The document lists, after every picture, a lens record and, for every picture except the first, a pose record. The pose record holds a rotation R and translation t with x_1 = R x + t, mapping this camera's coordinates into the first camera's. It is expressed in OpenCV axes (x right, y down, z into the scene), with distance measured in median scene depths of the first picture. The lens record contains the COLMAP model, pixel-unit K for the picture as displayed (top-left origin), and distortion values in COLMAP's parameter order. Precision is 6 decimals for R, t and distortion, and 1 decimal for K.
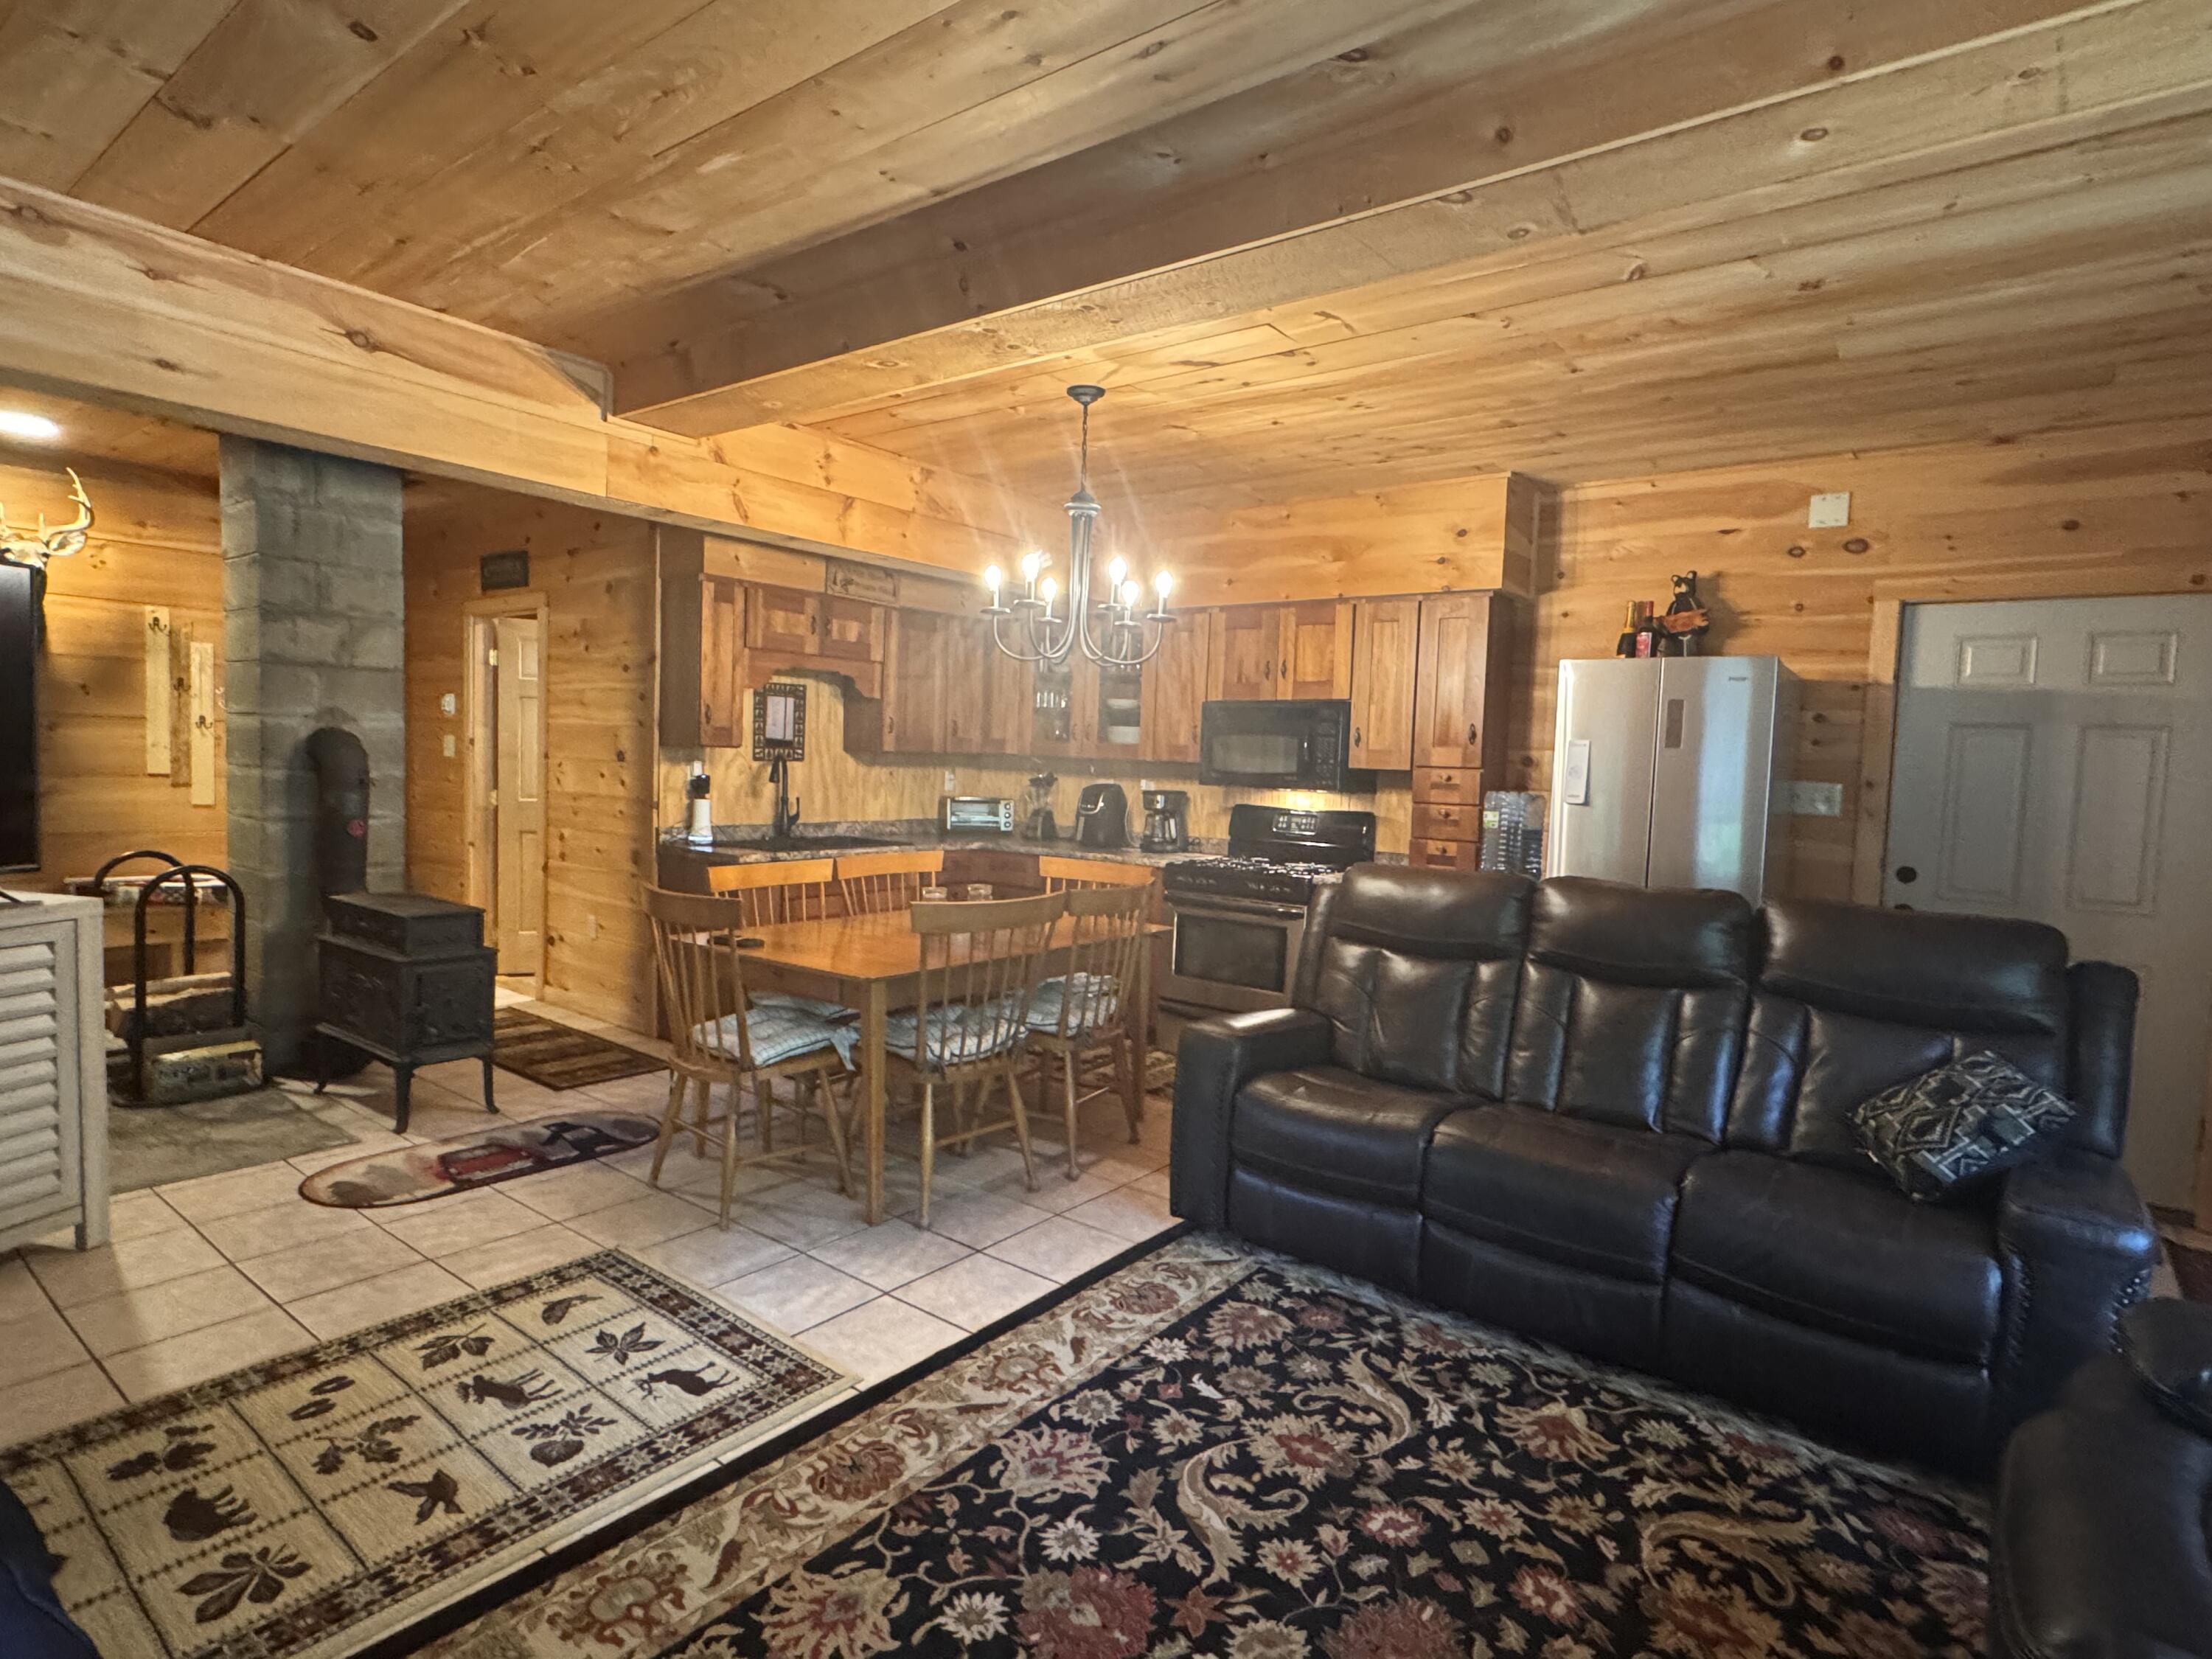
lens RADIAL K [[1176.9, 0, 1100.1], [0, 1176.9, 825.4], [0, 0, 1]] dist [-0.000499, -0.000220]
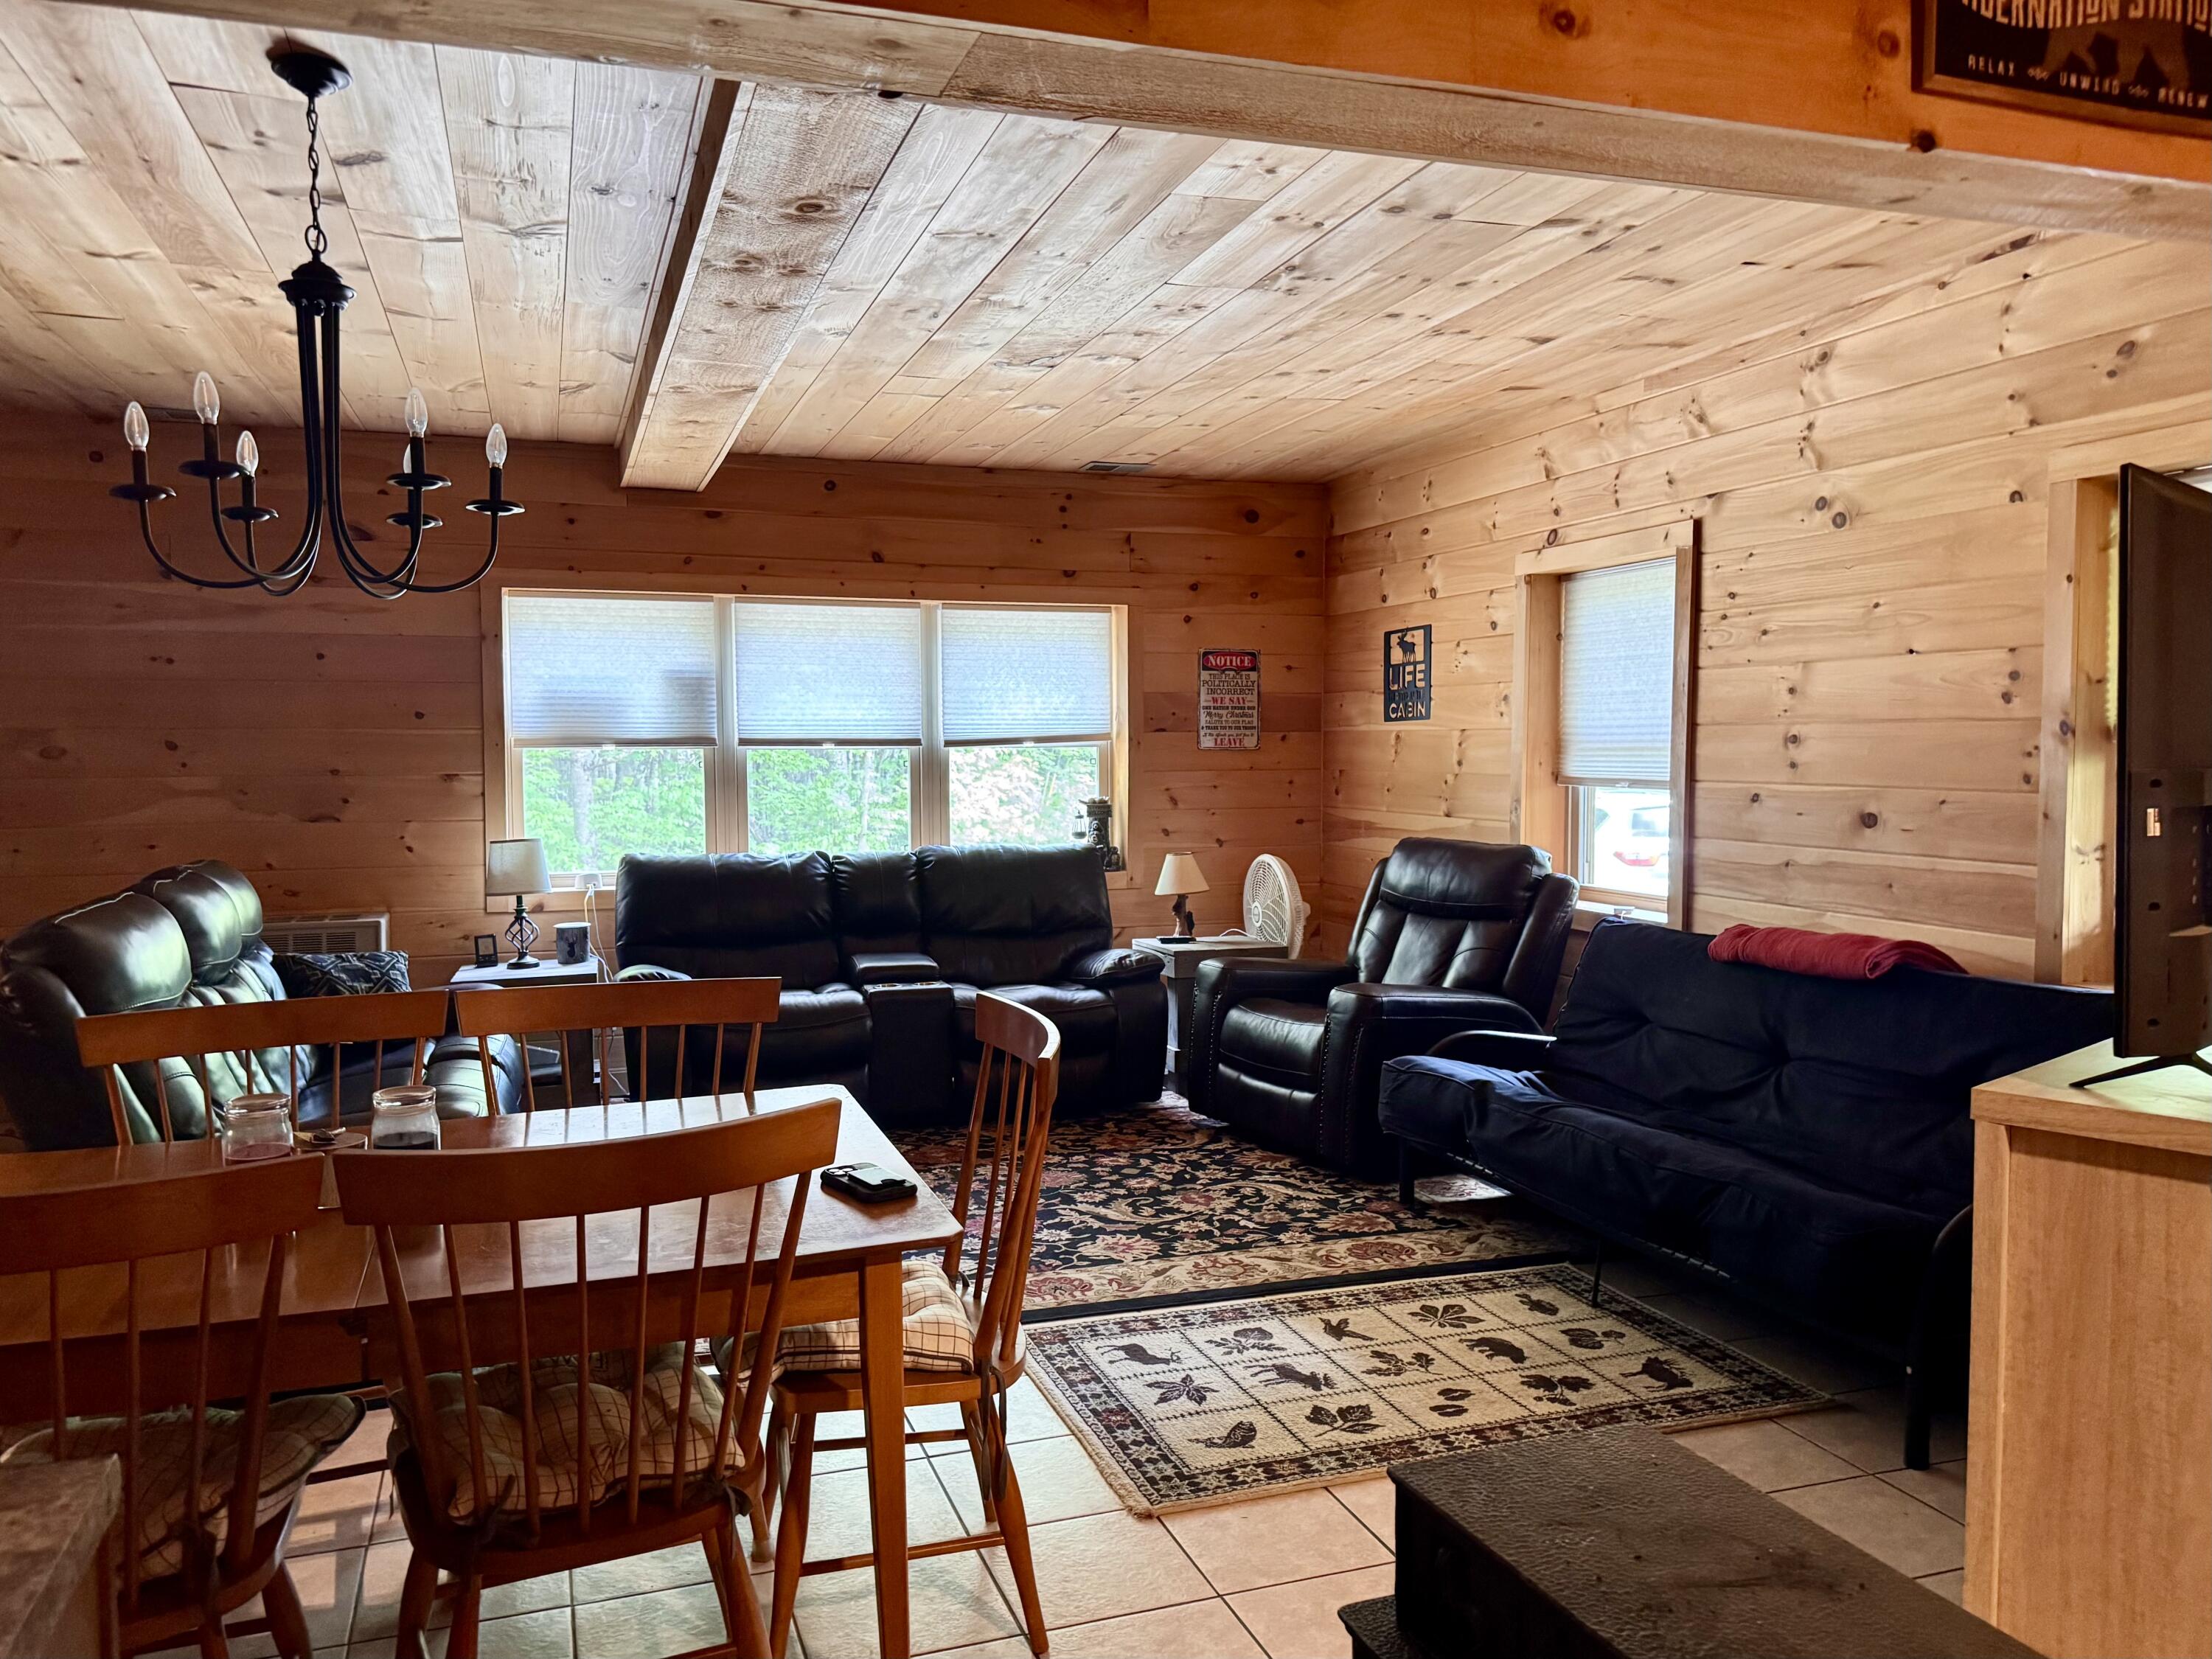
lens RADIAL K [[1607.4, 0, 1105.6], [0, 1607.4, 846.2], [0, 0, 1]] dist [0.071935, -0.099098]
pose [[-0.840721, -0.066061, 0.537424, -1.038263], [0.010004, 0.990465, 0.137399, -0.178371], [-0.541376, 0.120891, -0.832044, 2.090431]]
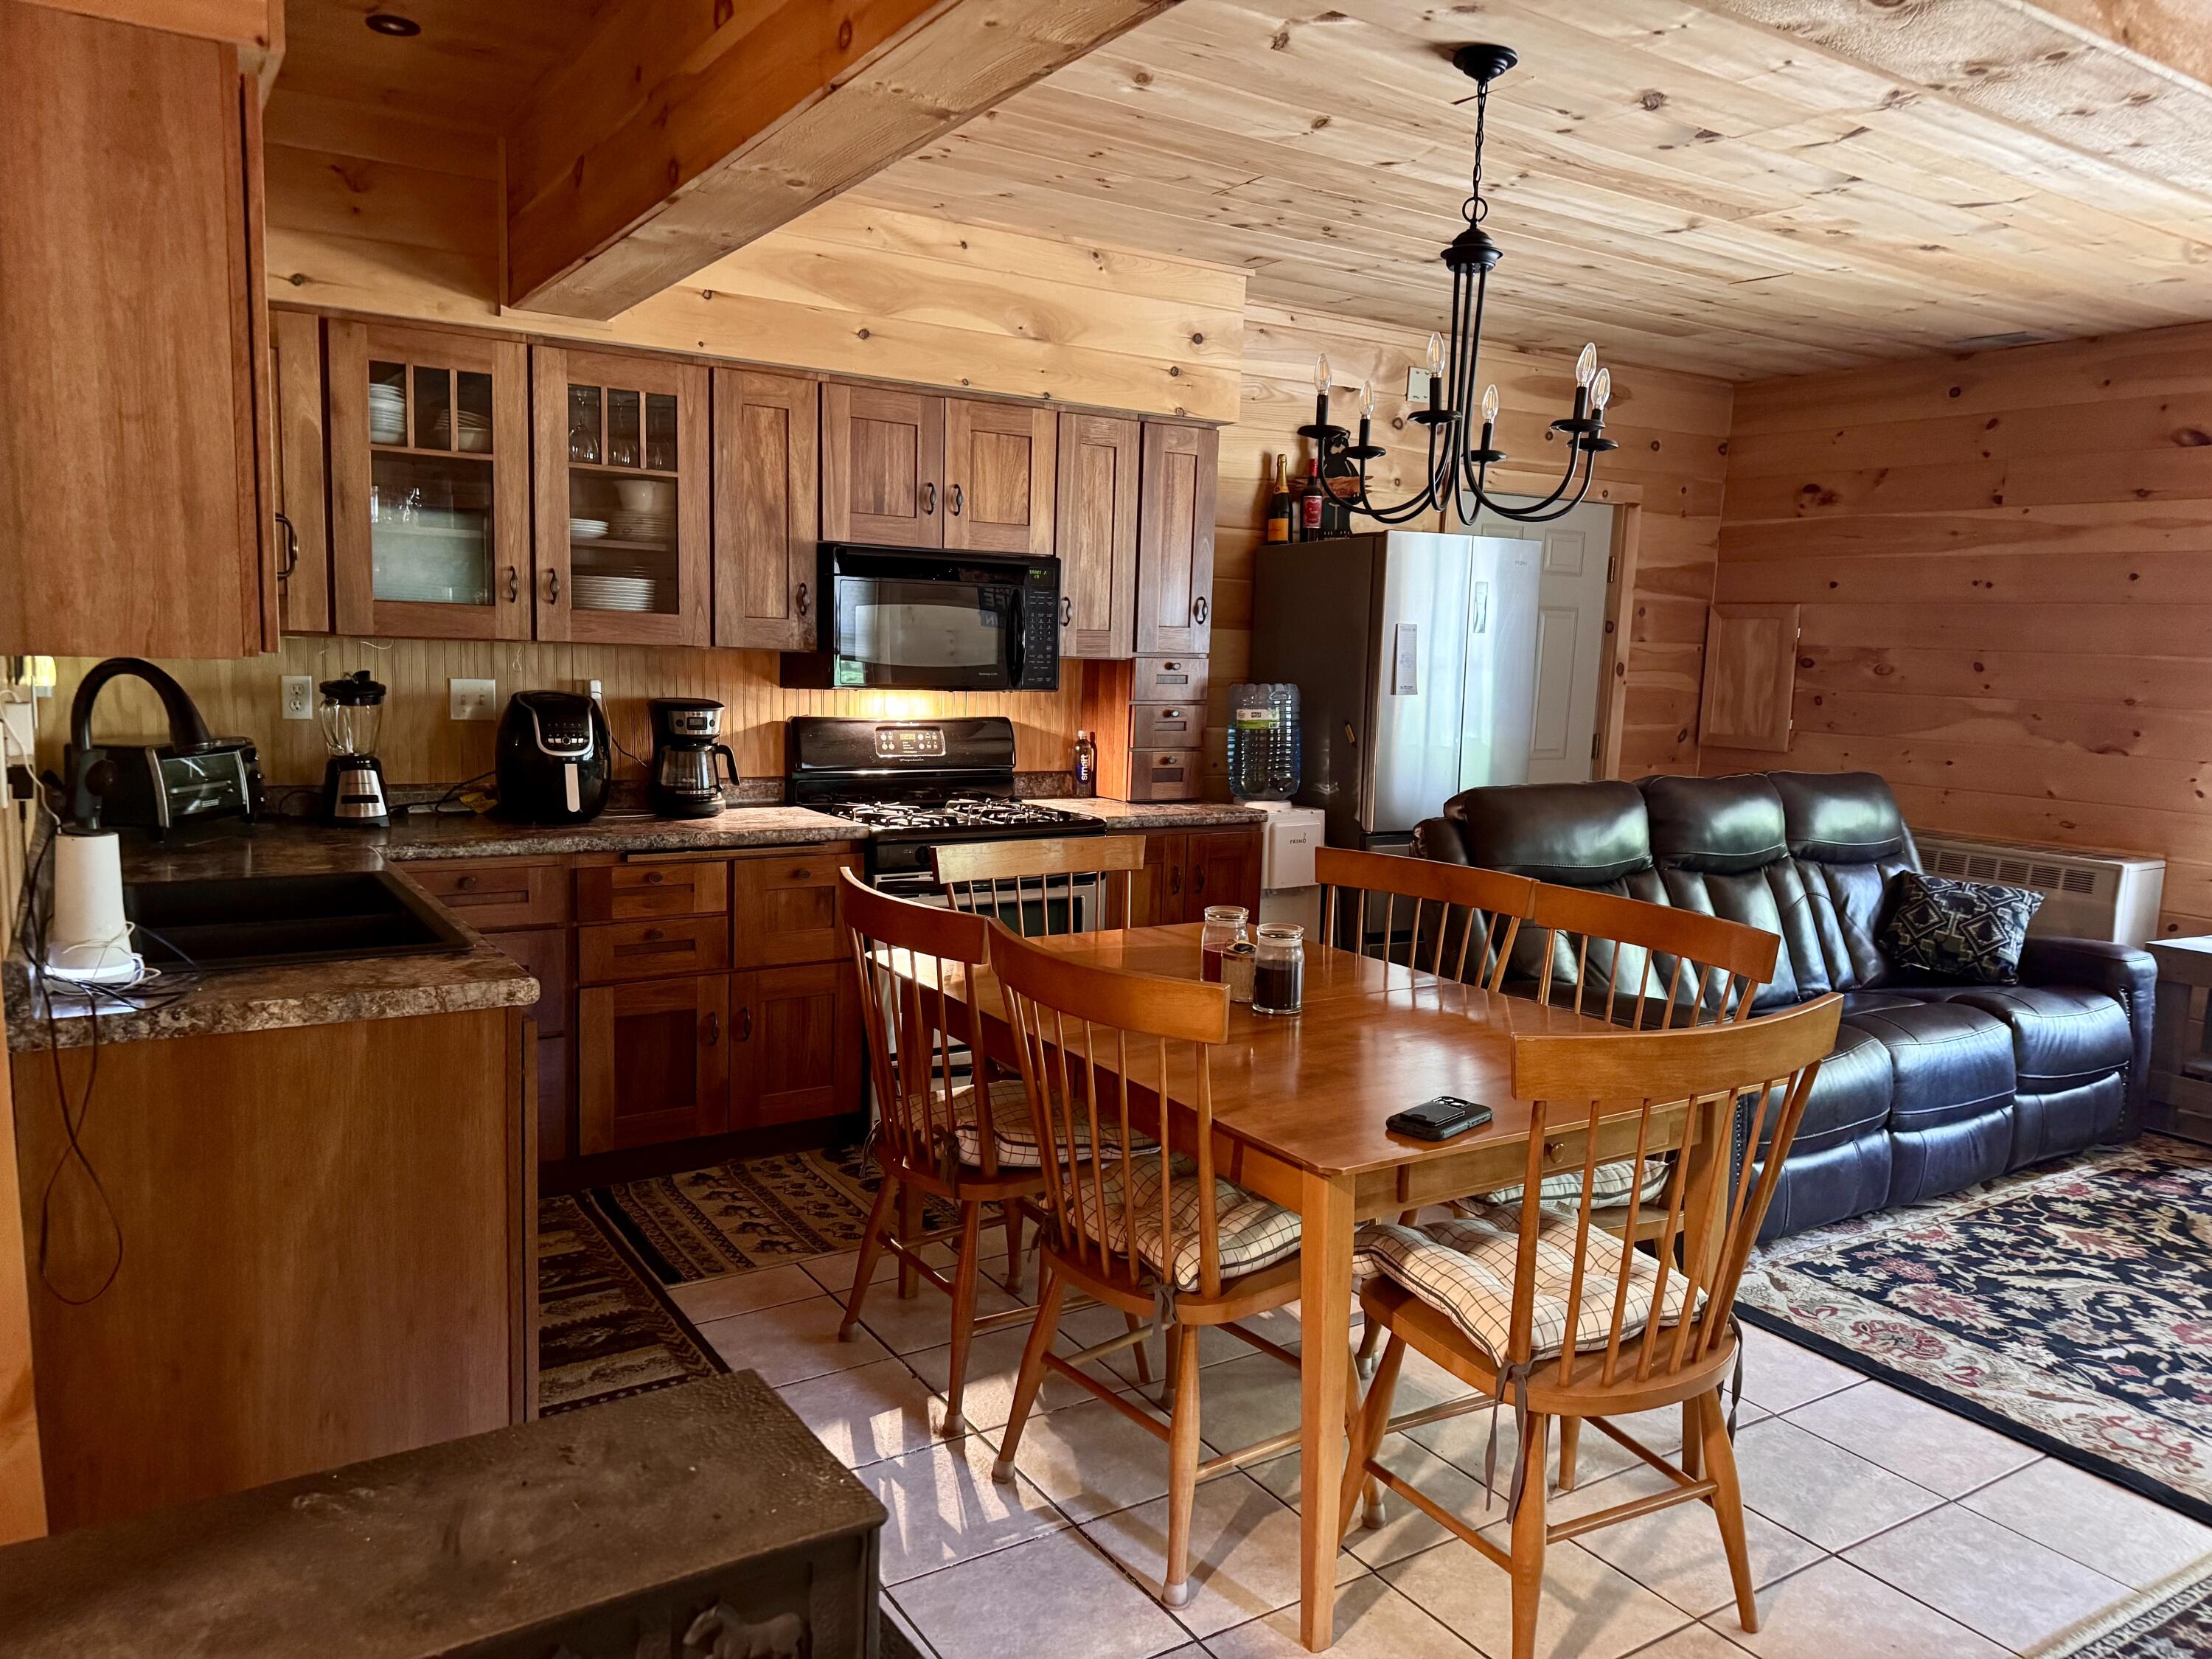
lens RADIAL K [[1556.2, 0, 1142.6], [0, 1556.2, 838.4], [0, 0, 1]] dist [0.062281, -0.064633]
pose [[0.322204, -0.143320, 0.935759, -1.263621], [0.036403, 0.989618, 0.139034, -0.134599], [-0.945970, -0.010733, 0.324076, 1.296682]]
